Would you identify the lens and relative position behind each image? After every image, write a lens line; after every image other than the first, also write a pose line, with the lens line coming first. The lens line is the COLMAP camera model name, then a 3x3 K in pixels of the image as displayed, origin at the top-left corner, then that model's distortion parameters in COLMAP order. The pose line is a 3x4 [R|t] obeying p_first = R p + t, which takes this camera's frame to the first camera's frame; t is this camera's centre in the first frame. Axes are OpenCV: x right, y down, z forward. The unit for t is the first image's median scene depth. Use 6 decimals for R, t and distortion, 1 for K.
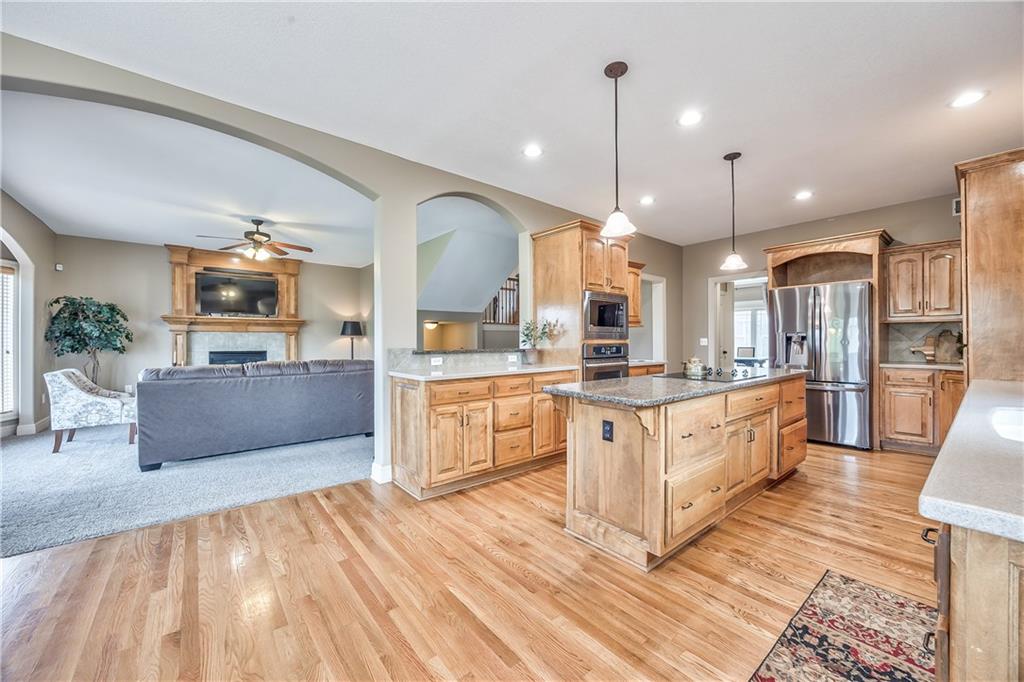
lens RADIAL K [[389.3, 0, 513.1], [0, 389.3, 341.7], [0, 0, 1]] dist [-0.000383, 0.000093]
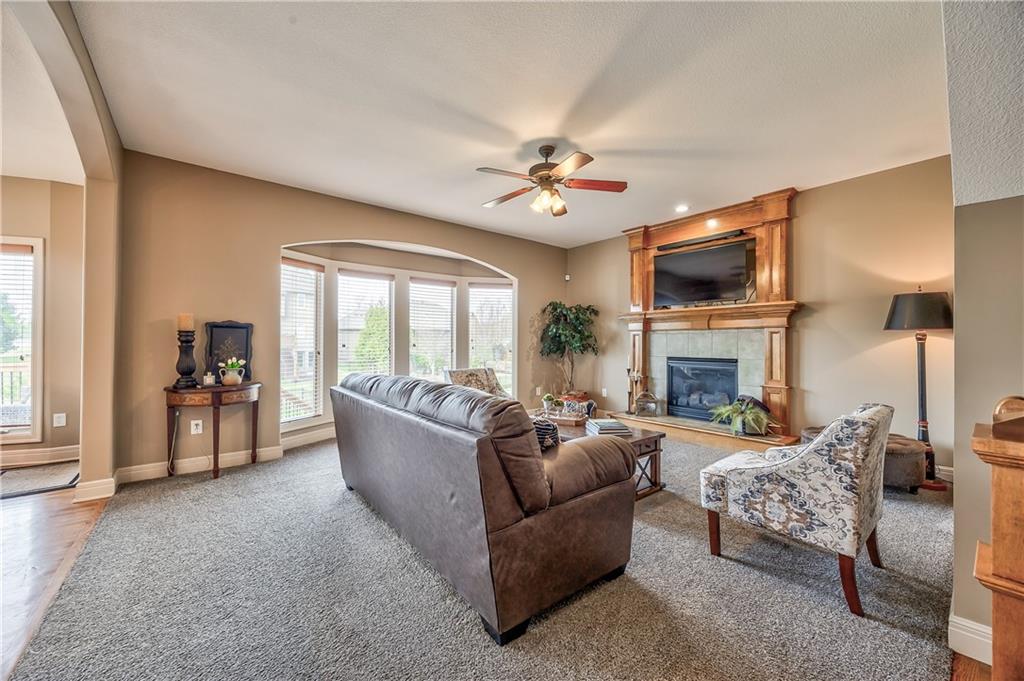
lens RADIAL K [[389.3, 0, 512.0], [0, 389.3, 339.7], [0, 0, 1]] dist [-0.000383, 0.000093]
pose [[0.009049, -0.005588, -0.999943, -0.030040], [-0.000829, 0.999984, -0.005596, -0.003782], [0.999959, 0.000880, 0.009044, 0.682545]]
